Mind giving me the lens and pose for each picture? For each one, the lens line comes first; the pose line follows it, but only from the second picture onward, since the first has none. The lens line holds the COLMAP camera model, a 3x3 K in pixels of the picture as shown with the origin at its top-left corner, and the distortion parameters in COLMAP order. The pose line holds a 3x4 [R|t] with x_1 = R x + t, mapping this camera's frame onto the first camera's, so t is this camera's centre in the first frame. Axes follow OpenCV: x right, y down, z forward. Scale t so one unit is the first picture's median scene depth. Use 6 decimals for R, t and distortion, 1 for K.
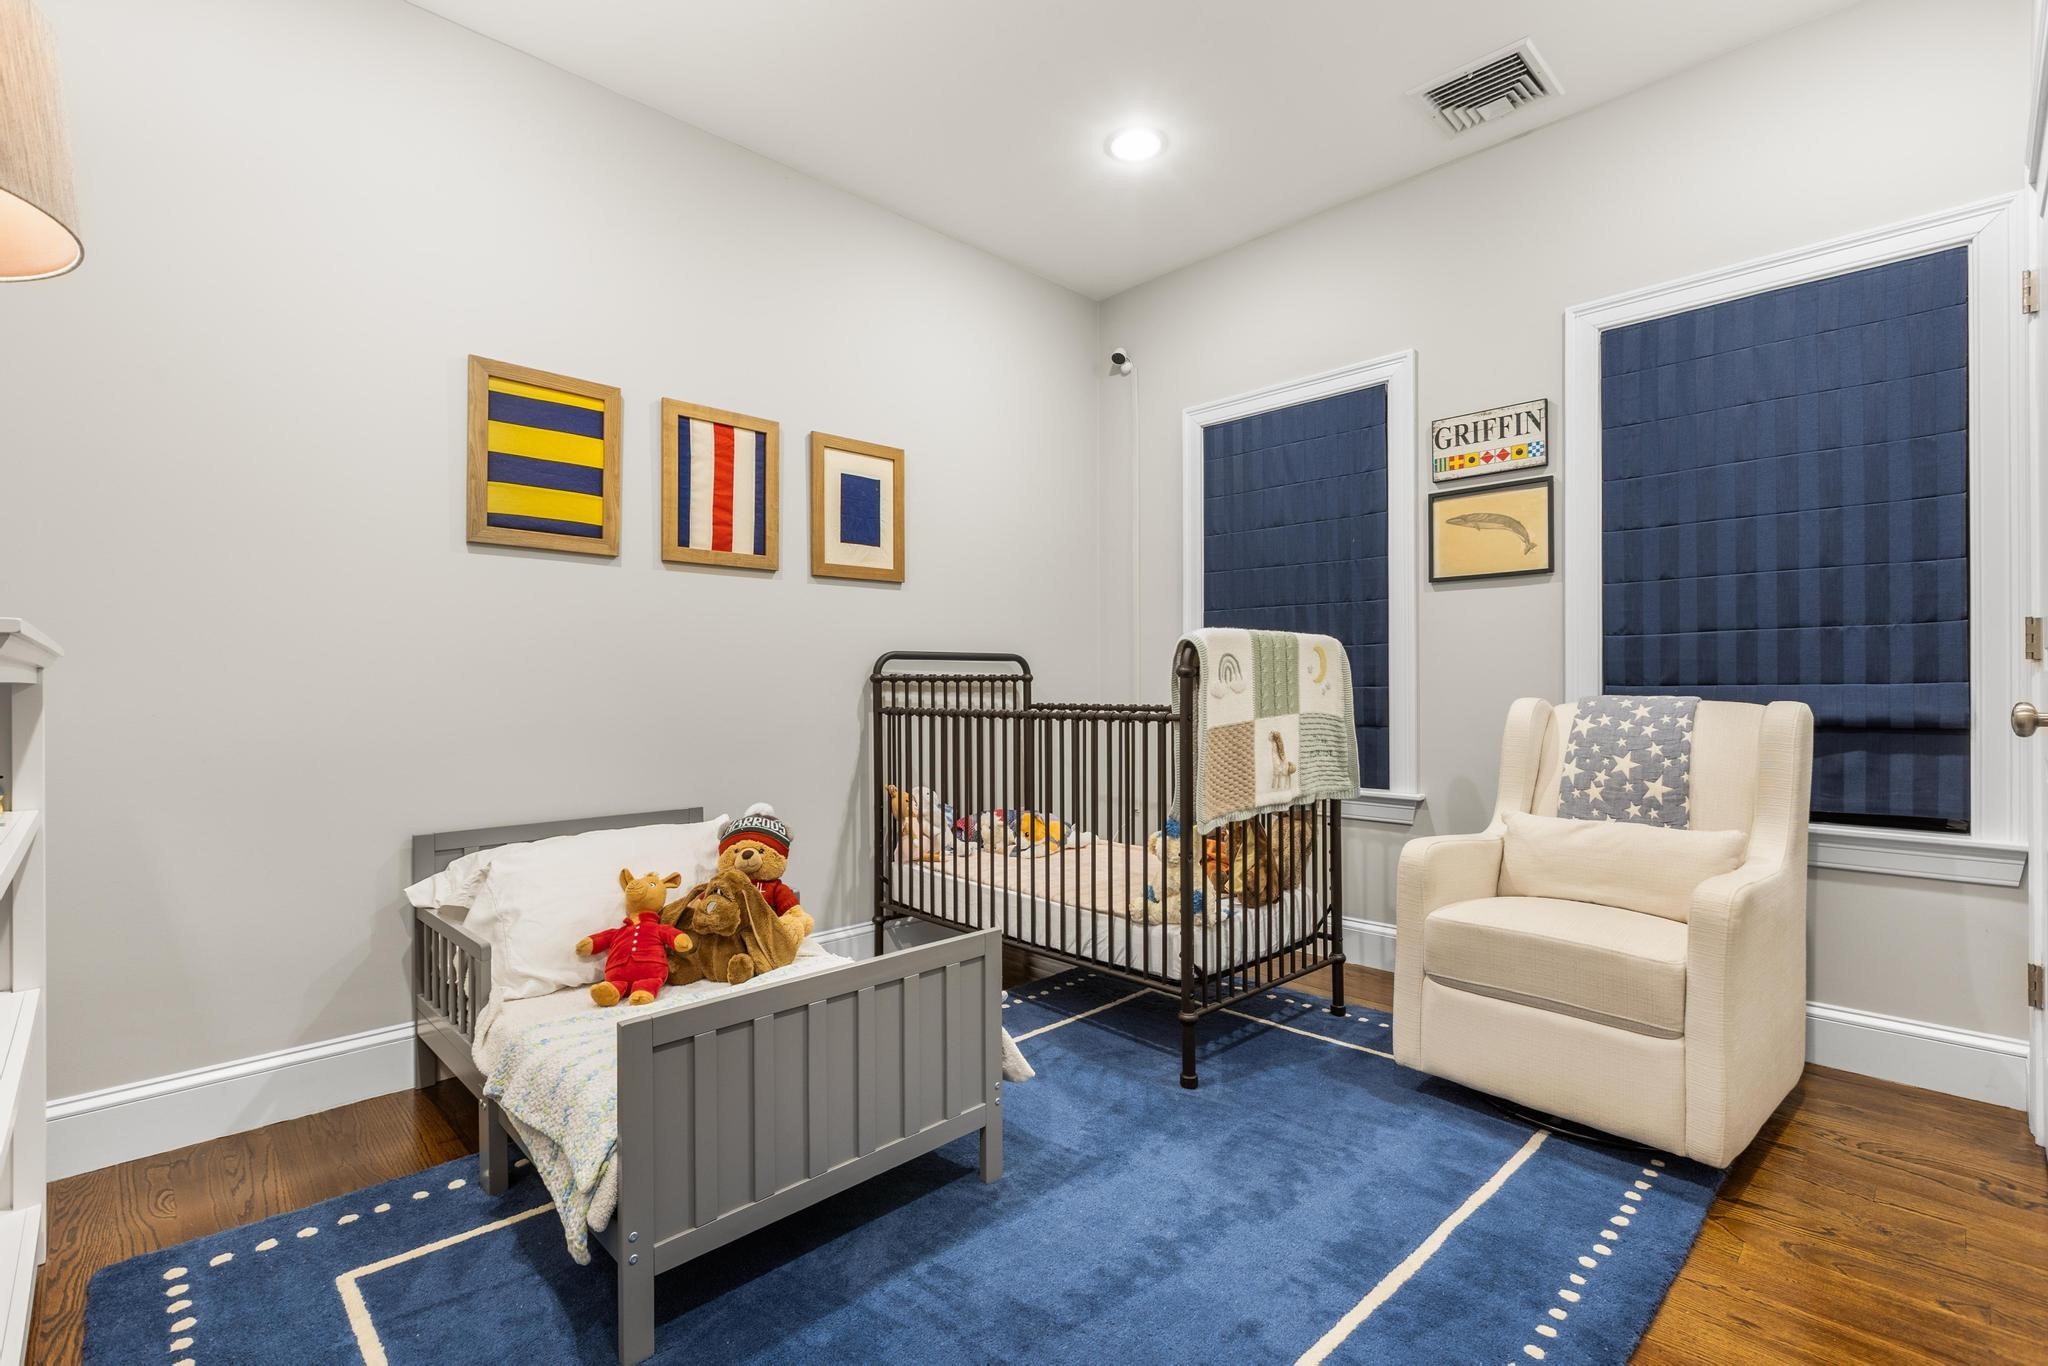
lens RADIAL K [[933.0, 0, 1025.4], [0, 933.0, 678.2], [0, 0, 1]] dist [0.000051, -0.000024]
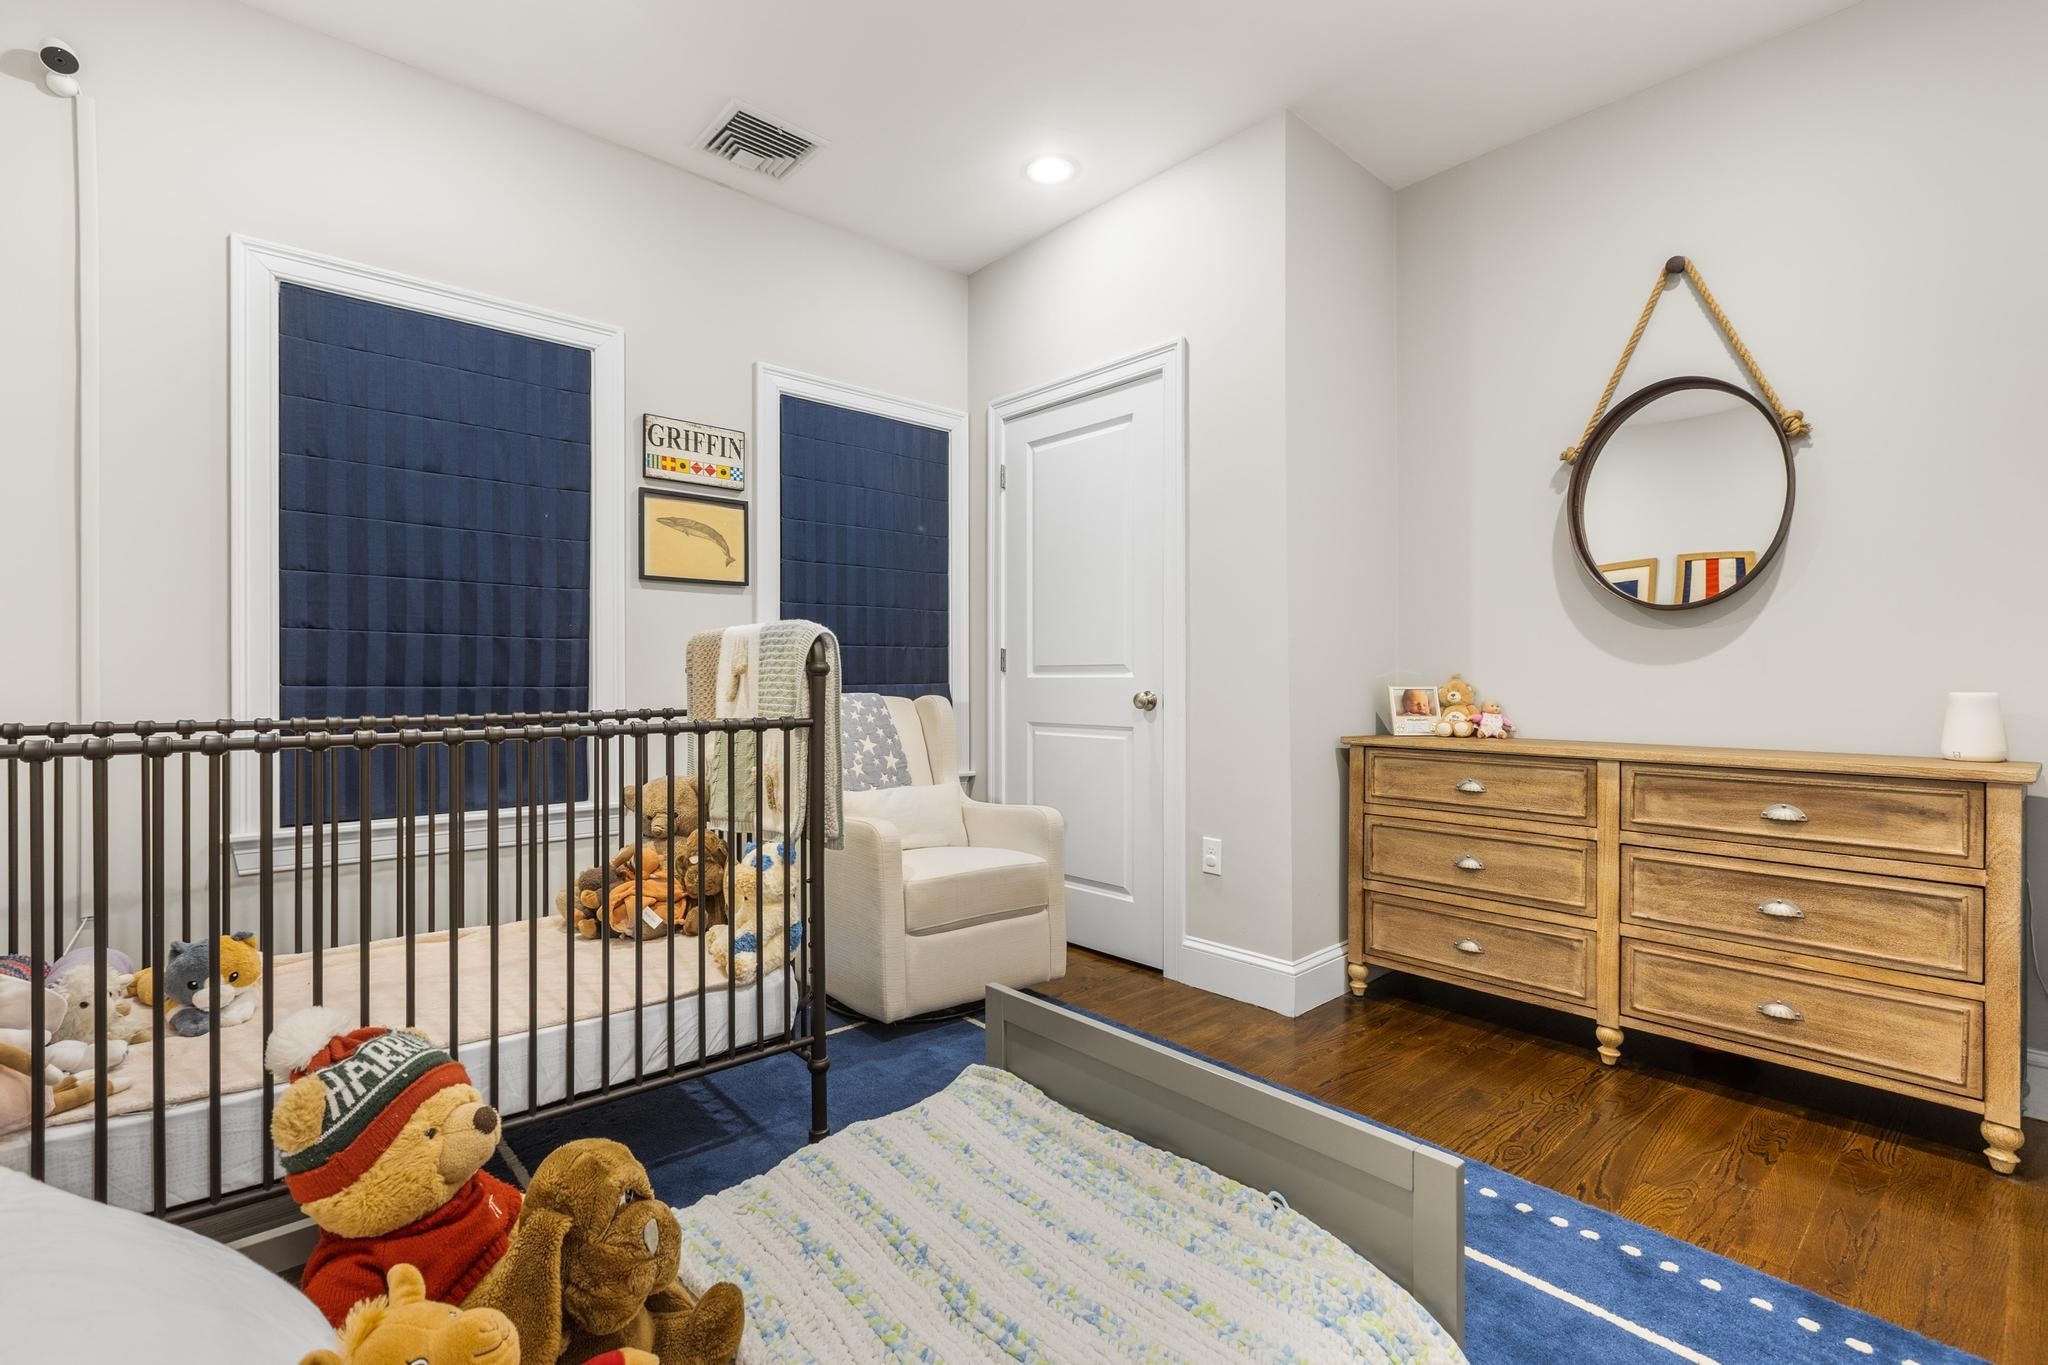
lens RADIAL K [[933.0, 0, 1025.4], [0, 933.0, 677.7], [0, 0, 1]] dist [0.000051, -0.000024]
pose [[0.037709, 0.007096, 0.999264, -0.538083], [-0.003006, 0.999971, -0.006988, 0.004624], [-0.999284, -0.002740, 0.037730, 0.594758]]
